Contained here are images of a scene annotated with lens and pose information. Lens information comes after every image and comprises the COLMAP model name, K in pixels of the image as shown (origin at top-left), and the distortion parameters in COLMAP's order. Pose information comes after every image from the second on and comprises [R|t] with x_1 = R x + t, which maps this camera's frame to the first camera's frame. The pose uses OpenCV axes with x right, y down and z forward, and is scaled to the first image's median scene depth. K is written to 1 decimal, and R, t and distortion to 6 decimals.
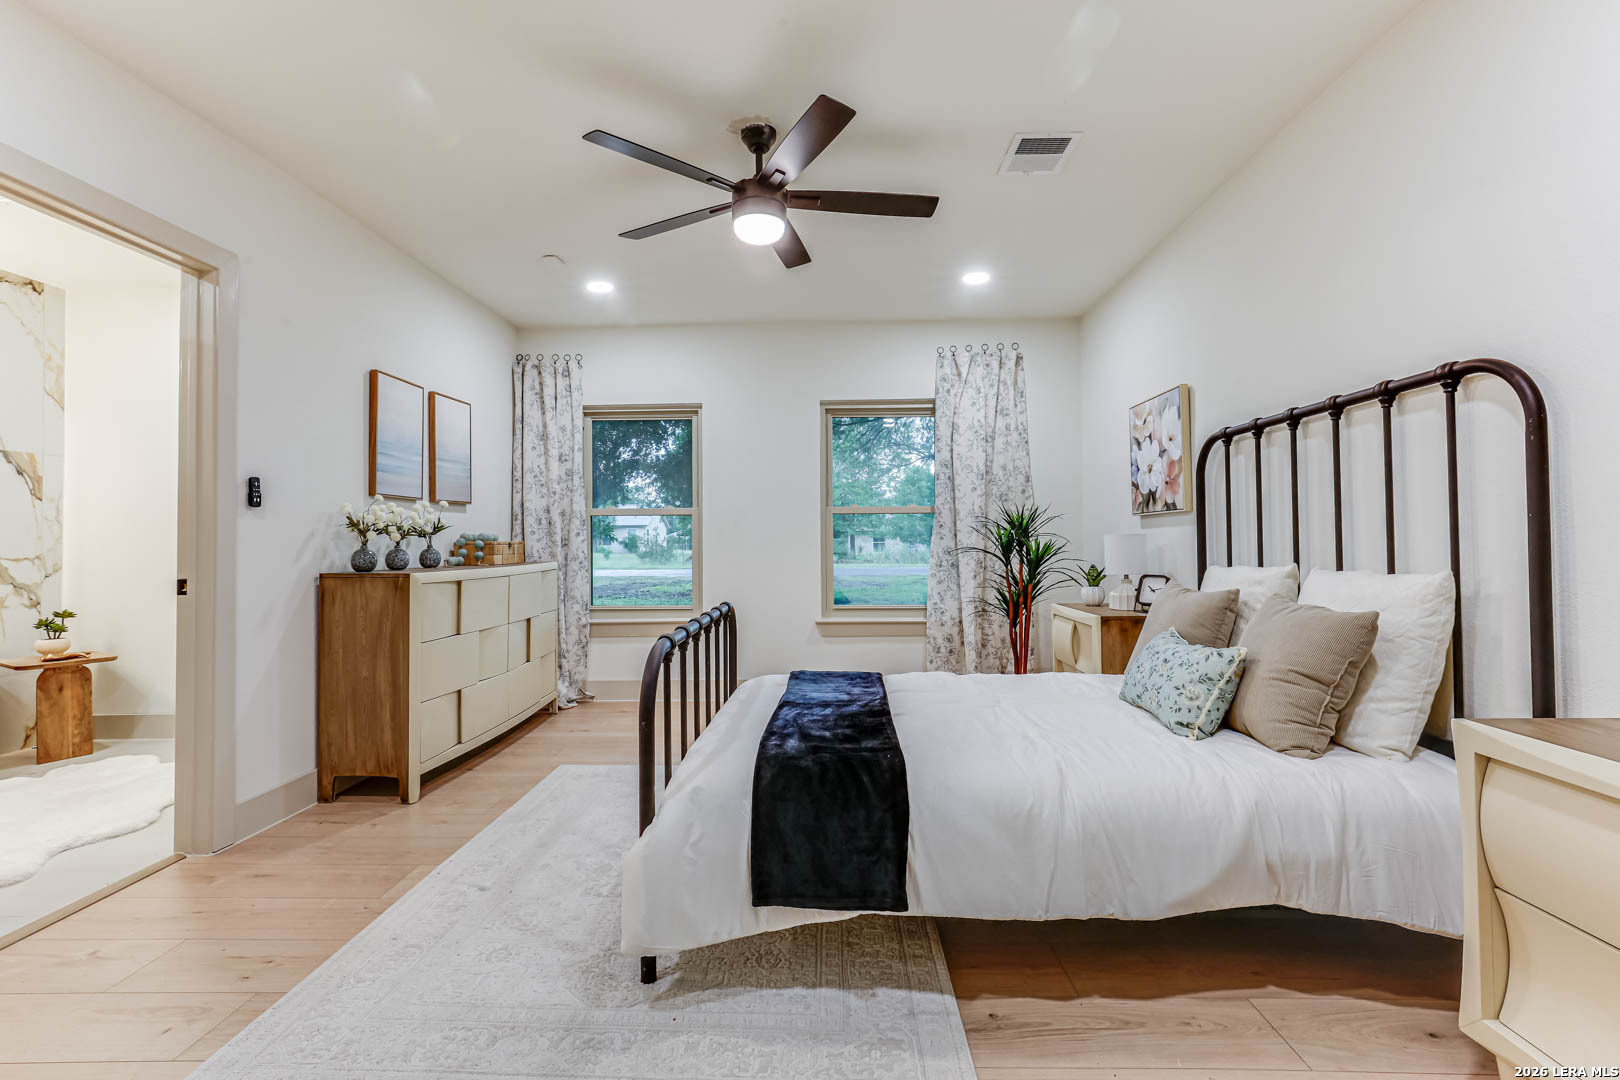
lens RADIAL K [[735.1, 0, 806.7], [0, 735.1, 528.4], [0, 0, 1]] dist [-0.015121, 0.006666]
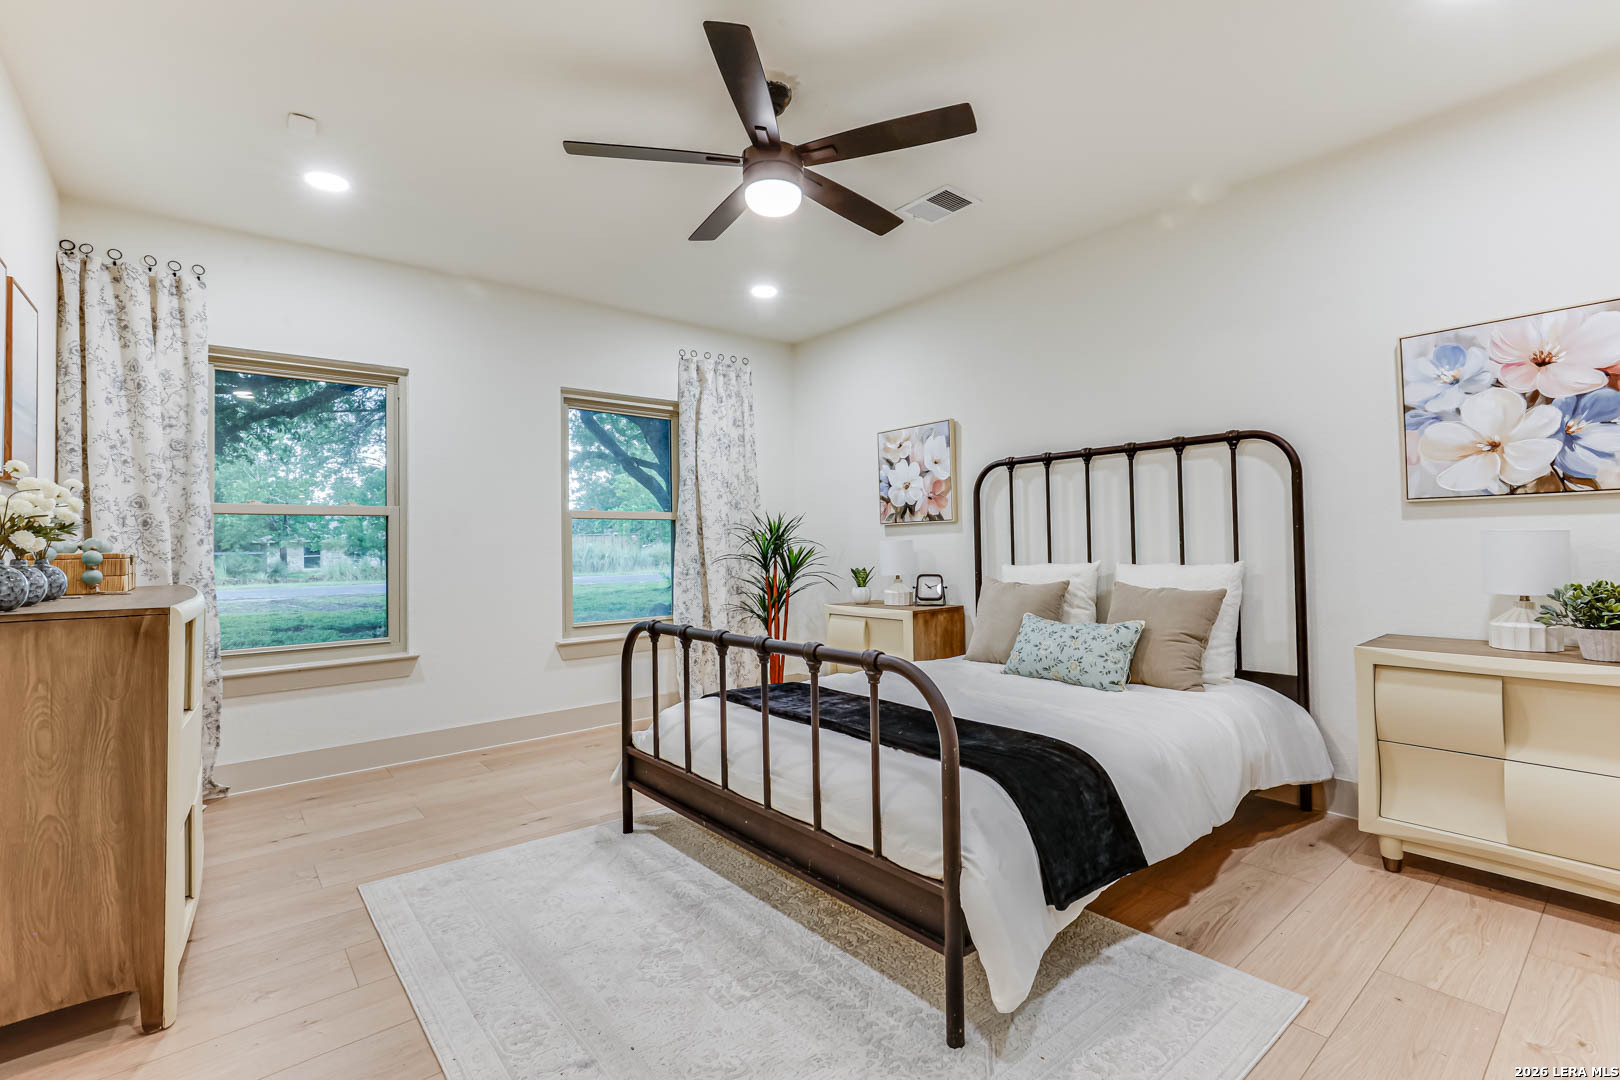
lens RADIAL K [[735.1, 0, 806.7], [0, 735.1, 528.4], [0, 0, 1]] dist [-0.015121, 0.006666]
pose [[0.750791, 0.012016, 0.660431, -0.452769], [-0.001681, 0.999866, -0.016281, 0.007817], [-0.660538, 0.011114, 0.750710, 0.219760]]
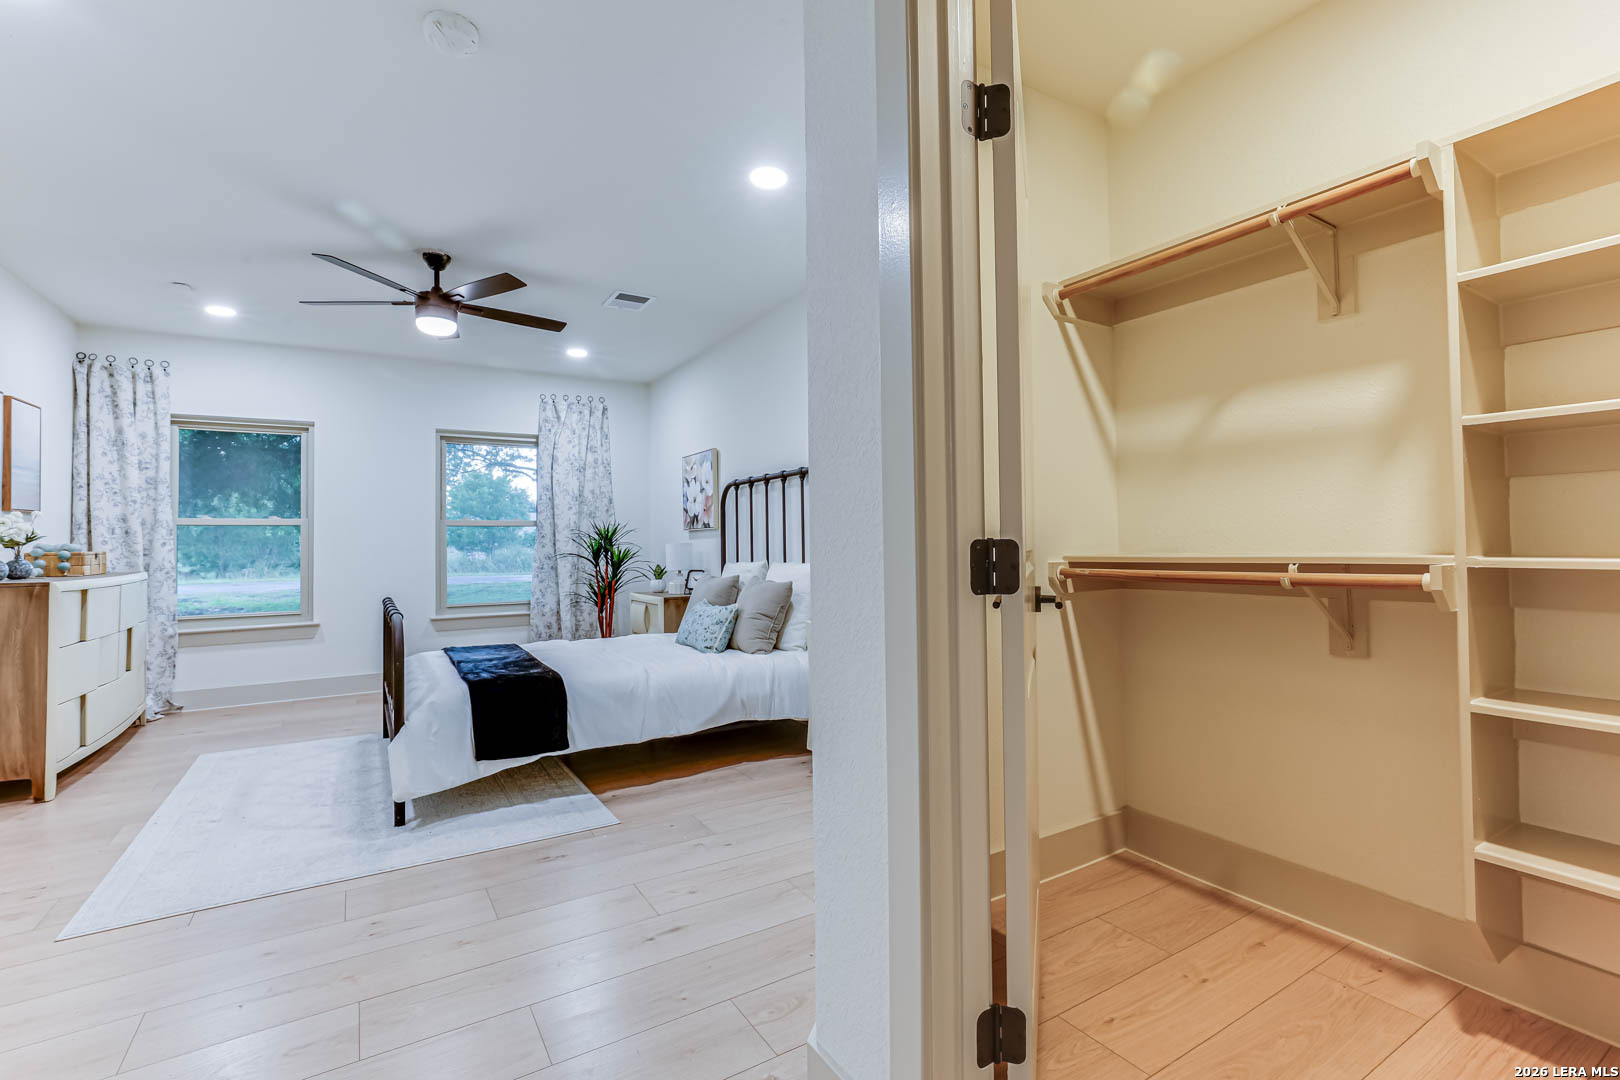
lens RADIAL K [[732.8, 0, 810.6], [0, 732.8, 526.8], [0, 0, 1]] dist [-0.020780, 0.008668]
pose [[0.832466, 0.010152, 0.553984, -0.172176], [-0.003469, 0.999908, -0.013110, -0.007265], [-0.554066, 0.008992, 0.832424, -0.397328]]
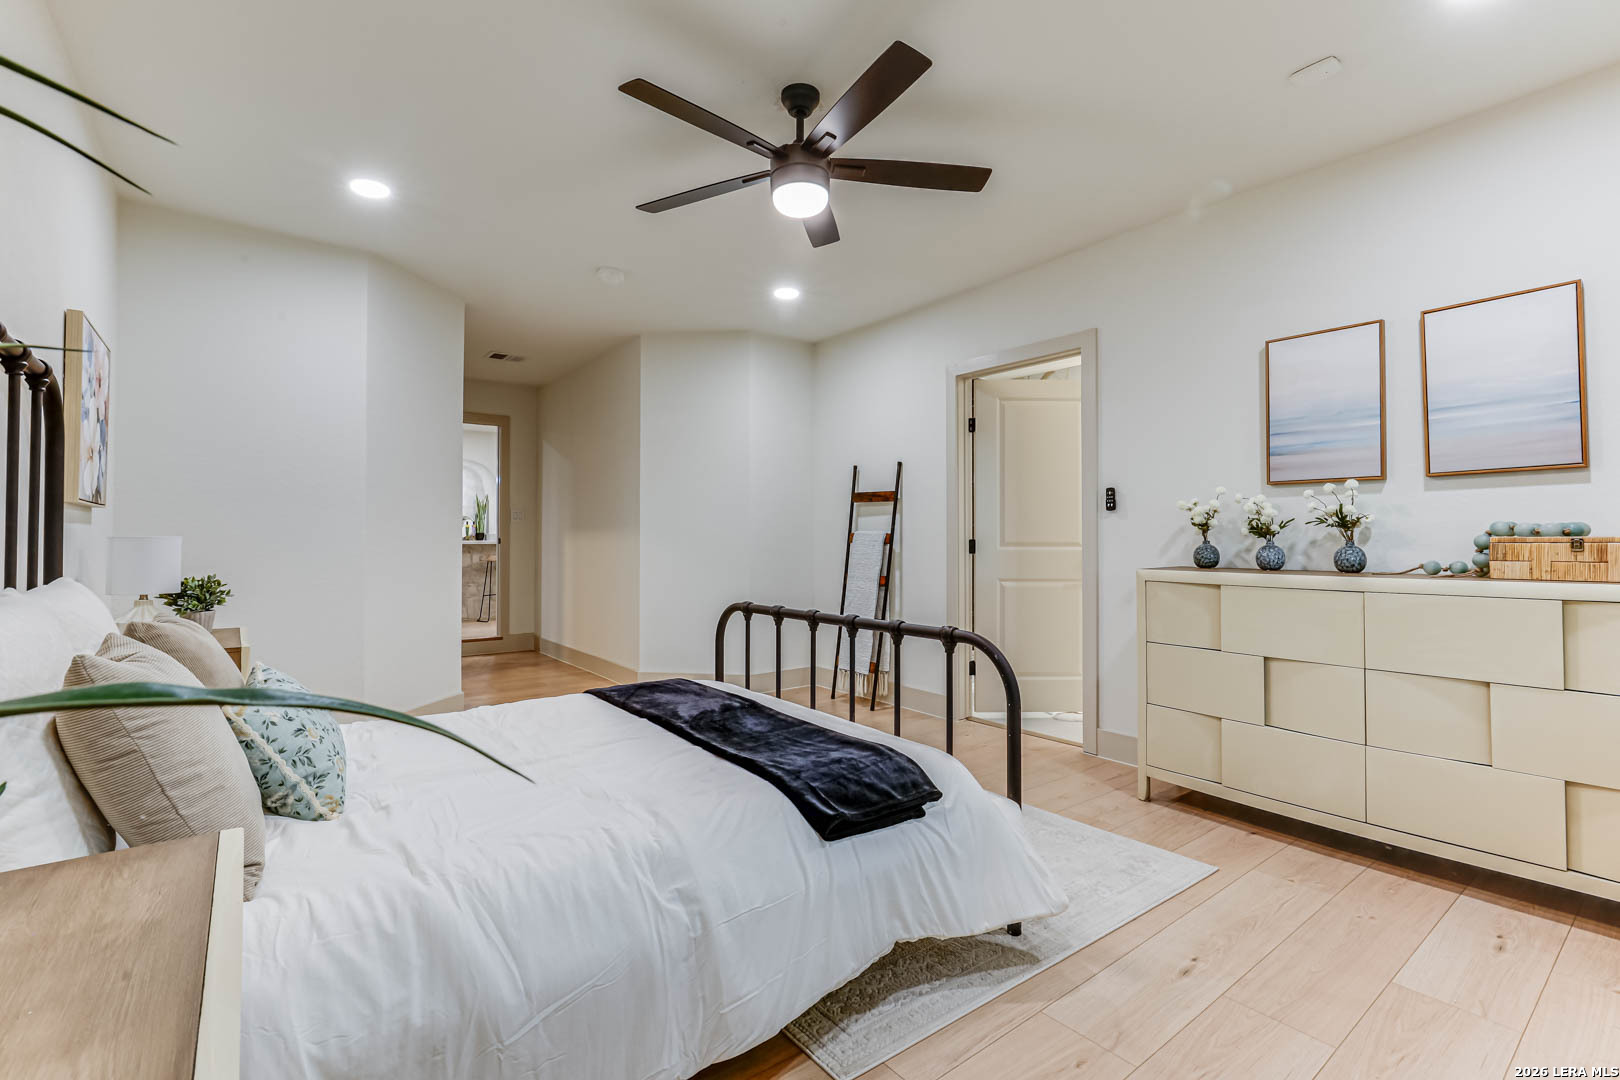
lens RADIAL K [[735.1, 0, 806.7], [0, 735.1, 528.4], [0, 0, 1]] dist [-0.015121, 0.006666]
pose [[-0.767709, -0.003213, -0.640790, 0.376279], [0.015799, 0.999589, -0.023941, 0.018809], [0.640603, -0.028504, -0.767343, 1.235422]]
